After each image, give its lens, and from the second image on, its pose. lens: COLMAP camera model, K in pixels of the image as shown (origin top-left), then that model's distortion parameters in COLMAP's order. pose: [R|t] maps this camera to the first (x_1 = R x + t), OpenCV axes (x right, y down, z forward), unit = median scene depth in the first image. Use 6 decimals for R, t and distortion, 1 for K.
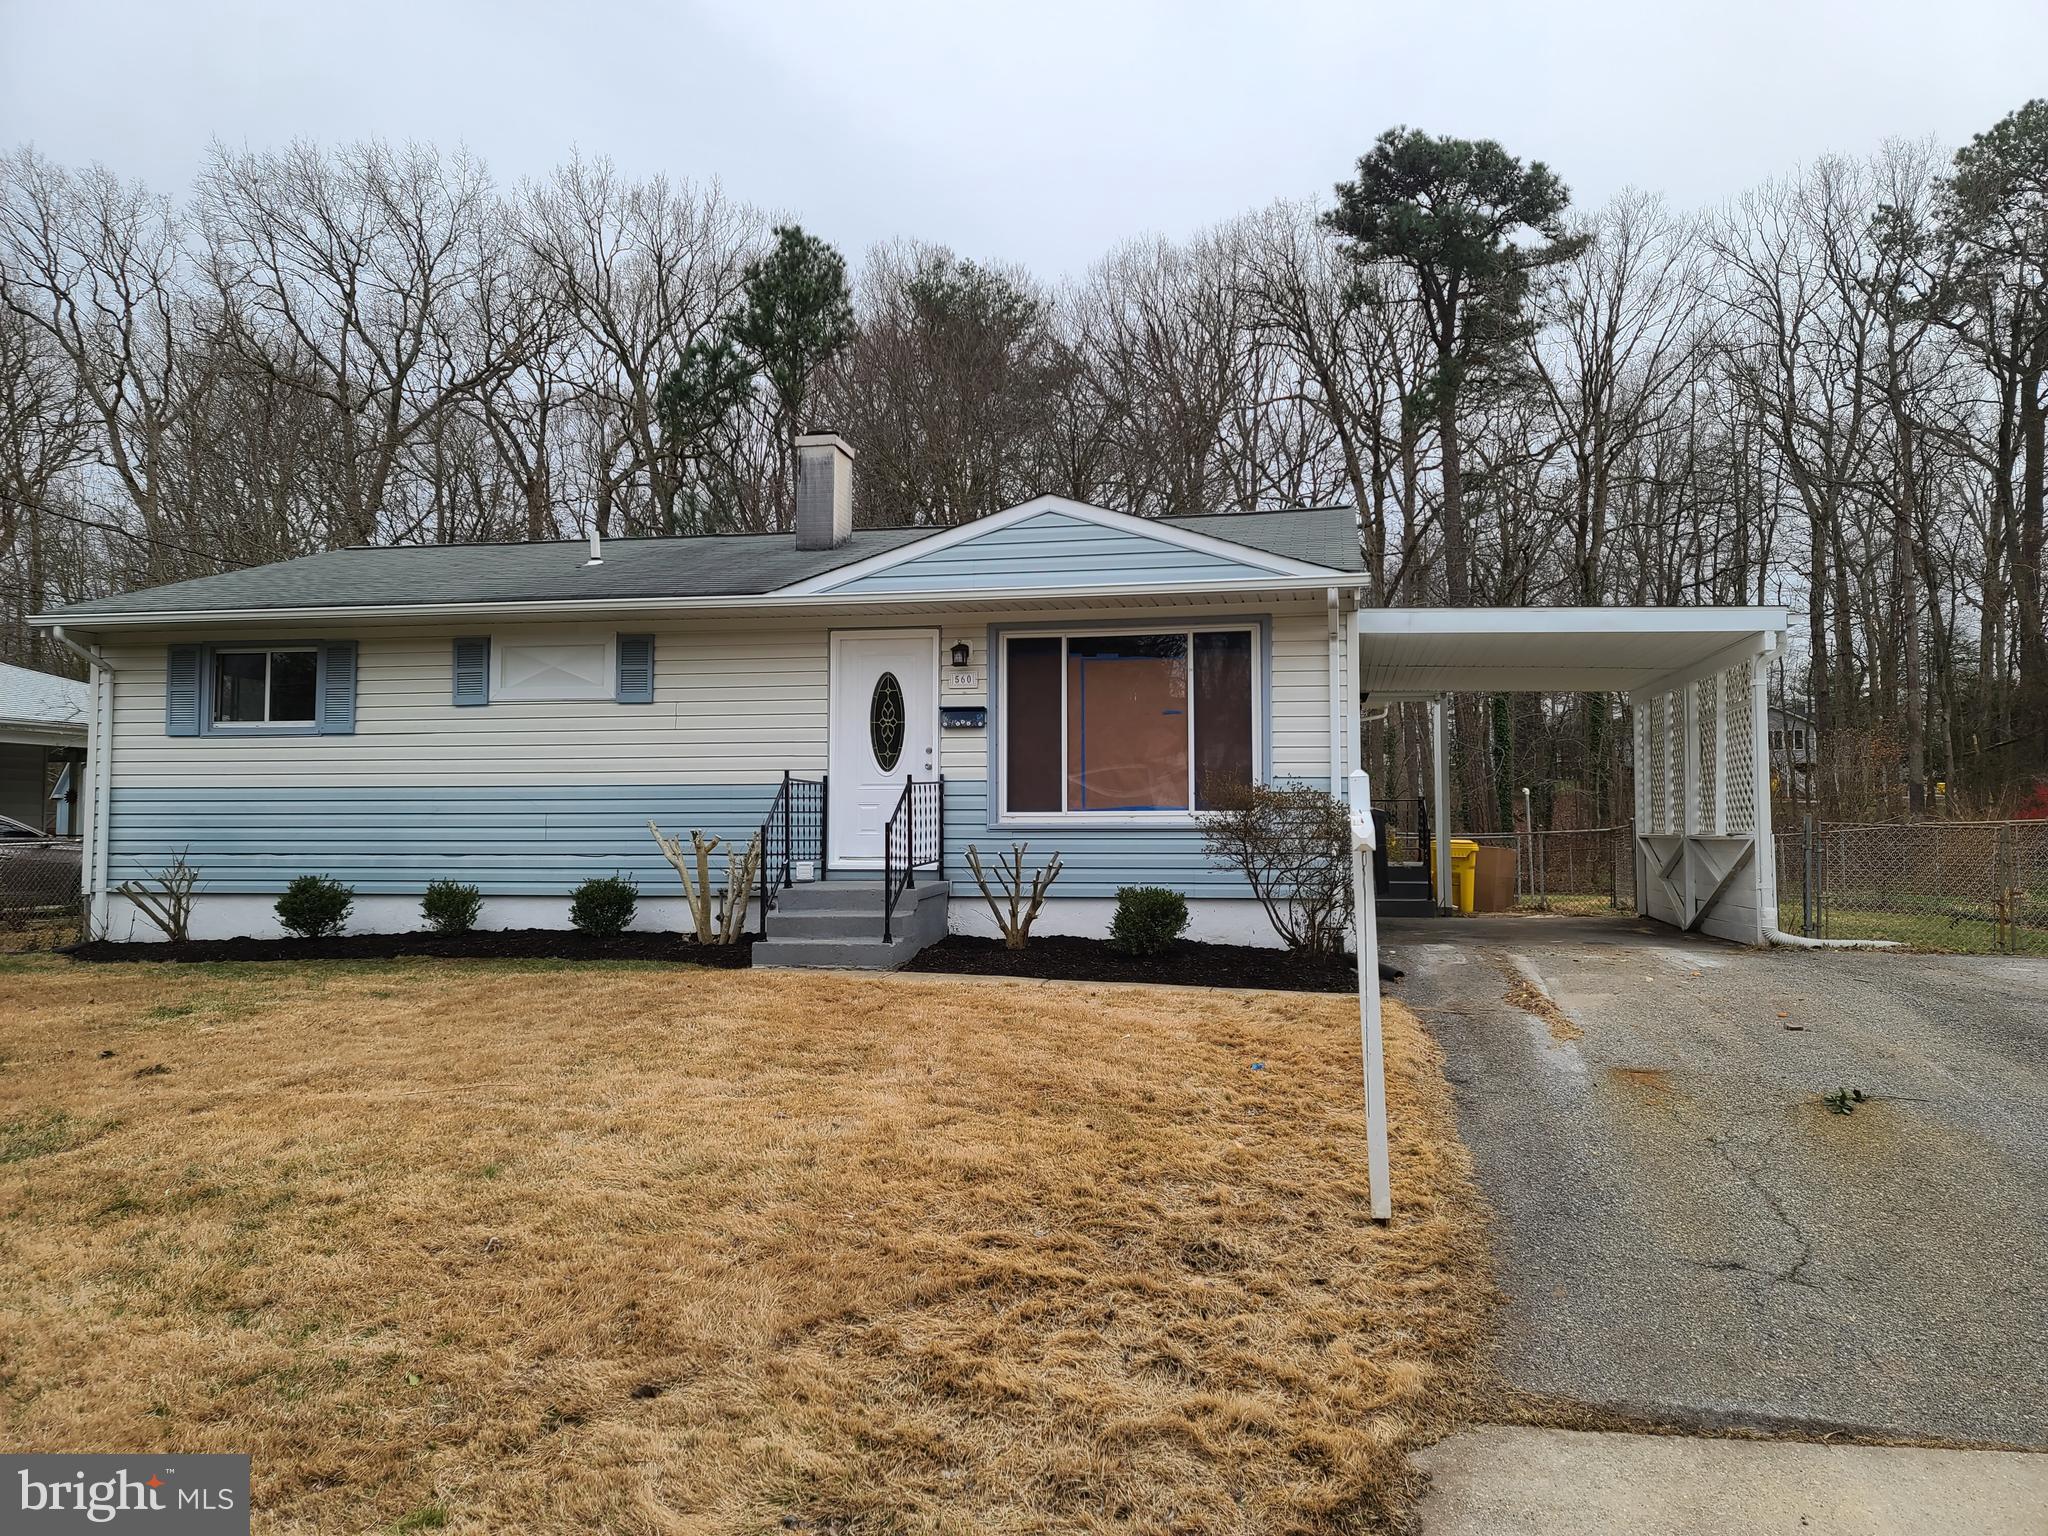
lens RADIAL K [[1481.0, 0, 1025.1], [0, 1481.0, 716.7], [0, 0, 1]] dist [0.095529, -0.078812]
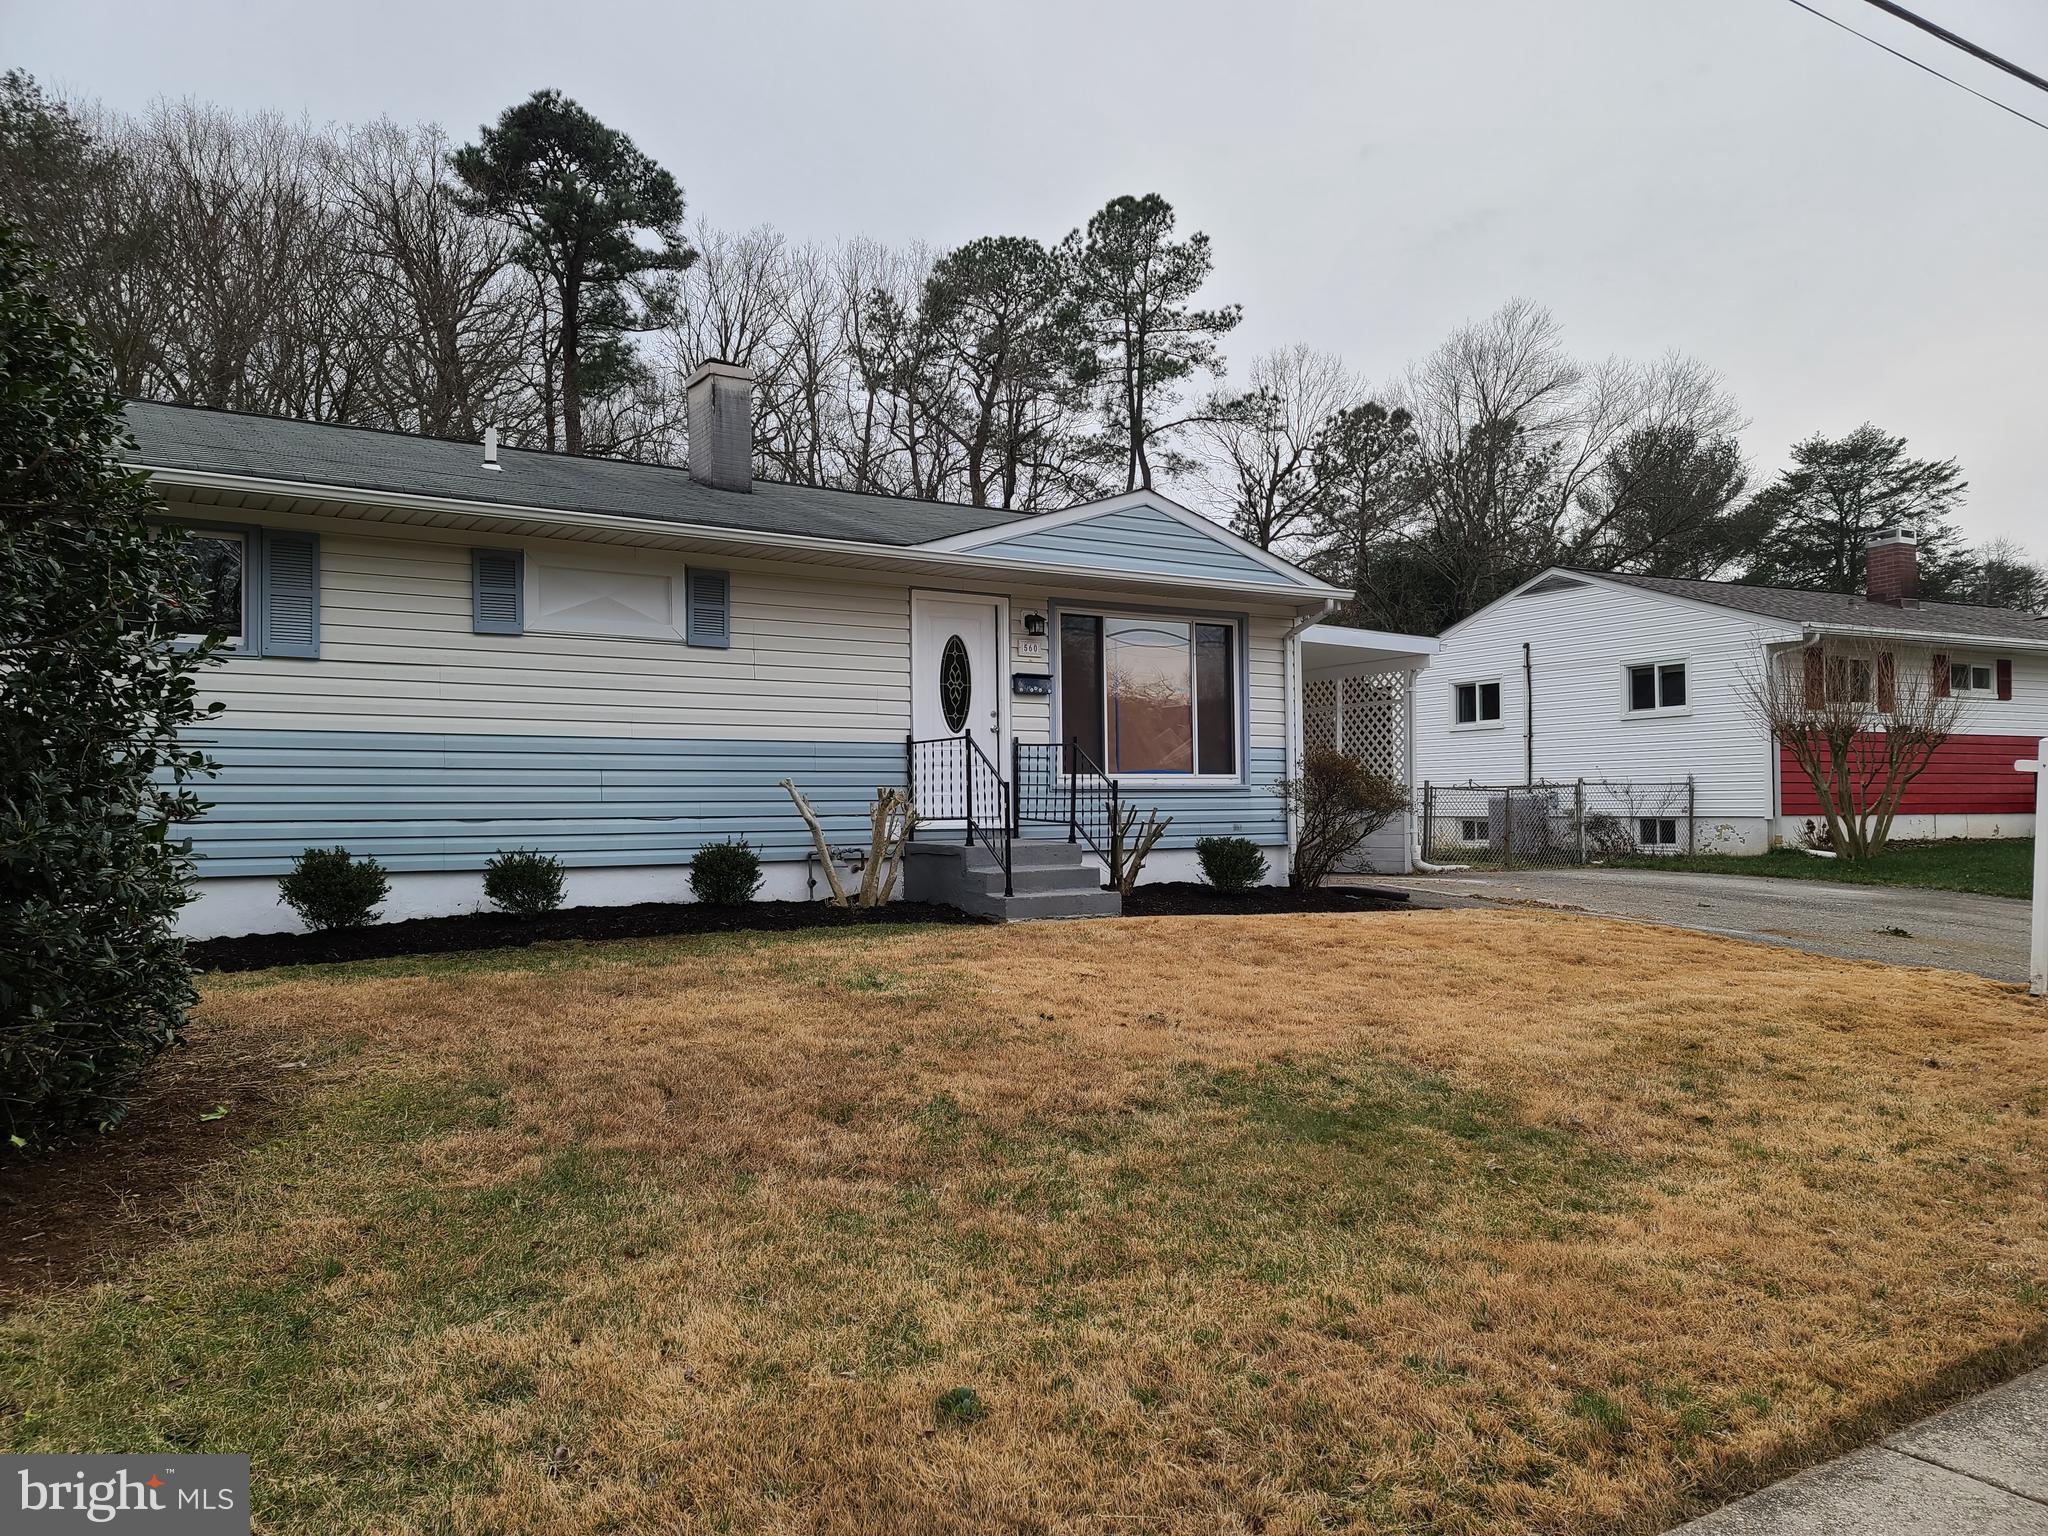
lens RADIAL K [[1472.6, 0, 1024.0], [0, 1472.6, 768.0], [0, 0, 1]] dist [0.049142, -0.000397]
pose [[0.715489, 0.013489, 0.698494, -0.727067], [-0.046142, 0.998543, 0.027981, 0.028916], [-0.697099, -0.052250, 0.715068, 0.232901]]
